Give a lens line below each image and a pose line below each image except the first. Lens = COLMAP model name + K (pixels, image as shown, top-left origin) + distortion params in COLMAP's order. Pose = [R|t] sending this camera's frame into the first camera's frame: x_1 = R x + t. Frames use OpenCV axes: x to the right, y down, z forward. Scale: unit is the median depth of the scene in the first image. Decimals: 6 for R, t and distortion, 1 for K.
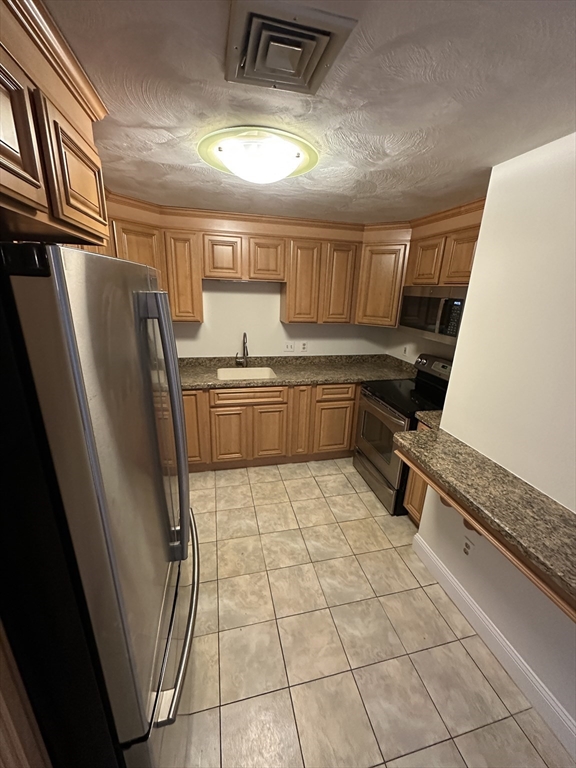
lens RADIAL K [[305.5, 0, 290.1], [0, 305.5, 383.3], [0, 0, 1]] dist [0.000046, 0.000296]
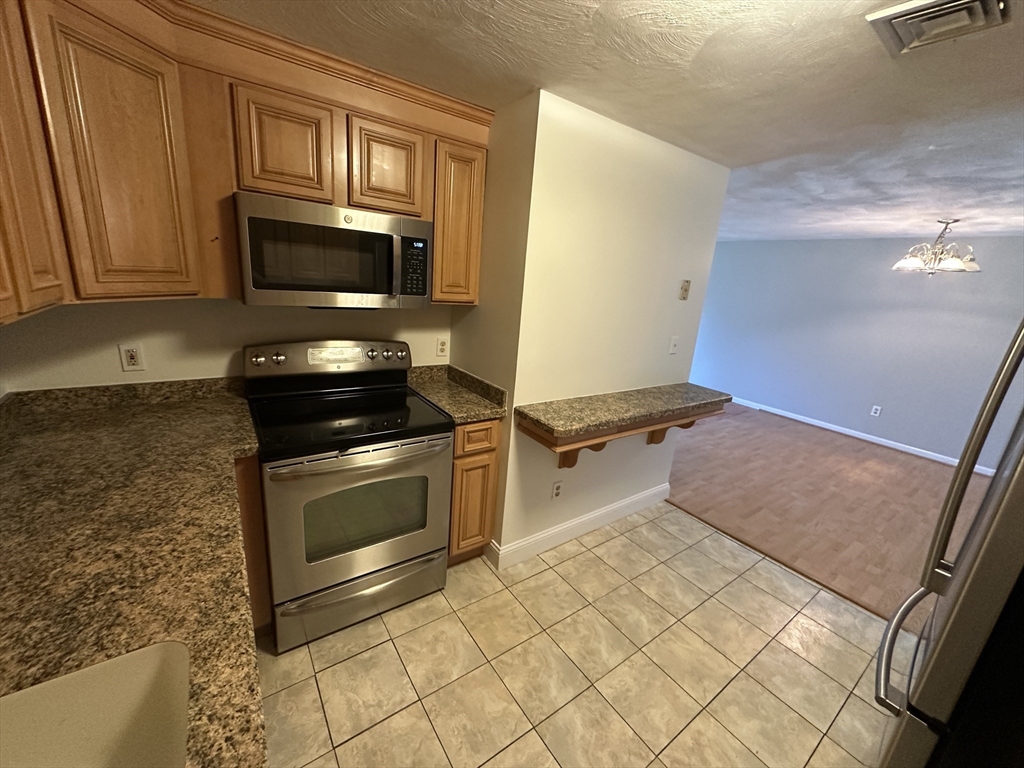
lens RADIAL K [[407.3, 0, 510.3], [0, 407.3, 383.8], [0, 0, 1]] dist [0.000046, 0.000296]
pose [[-0.365437, -0.300993, 0.880829, -0.469674], [0.188015, 0.902905, 0.386540, -0.351921], [-0.911650, 0.306865, -0.273364, 1.377154]]
